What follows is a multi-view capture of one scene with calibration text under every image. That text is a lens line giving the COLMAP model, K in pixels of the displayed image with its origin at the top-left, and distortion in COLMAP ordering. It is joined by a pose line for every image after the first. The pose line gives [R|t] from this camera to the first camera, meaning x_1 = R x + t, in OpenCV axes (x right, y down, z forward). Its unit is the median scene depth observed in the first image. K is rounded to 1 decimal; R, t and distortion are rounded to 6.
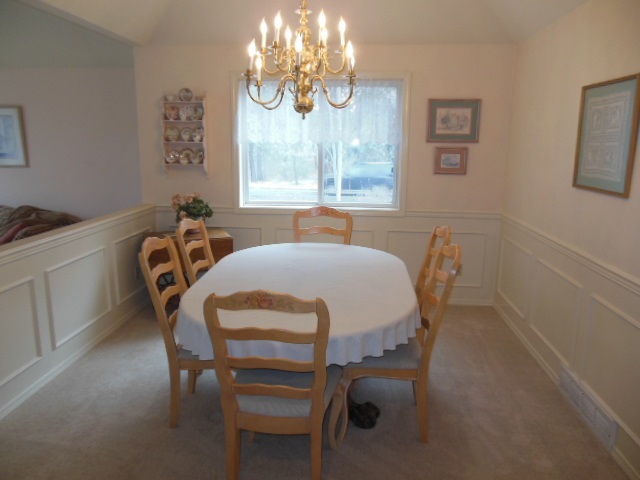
lens RADIAL K [[489.4, 0, 321.1], [0, 489.4, 239.2], [0, 0, 1]] dist [-0.057805, 0.110685]
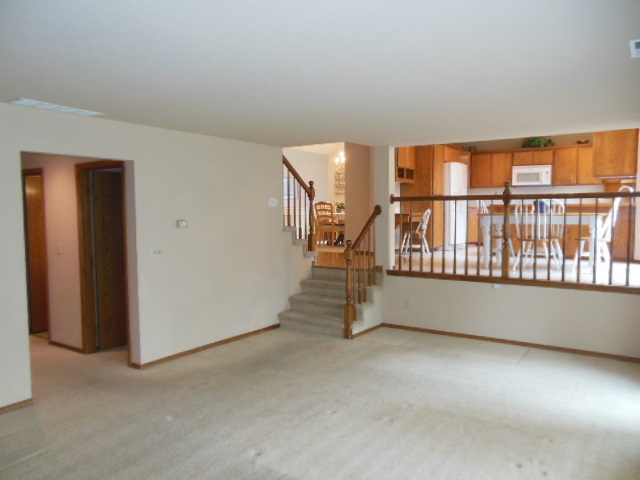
lens RADIAL K [[489.4, 0, 321.1], [0, 489.4, 239.2], [0, 0, 1]] dist [-0.057805, 0.110685]
pose [[0.863787, 0.021824, -0.503384, 2.872036], [-0.093485, 0.988657, -0.117554, 1.251945], [0.495109, 0.148600, 0.856029, -4.058155]]
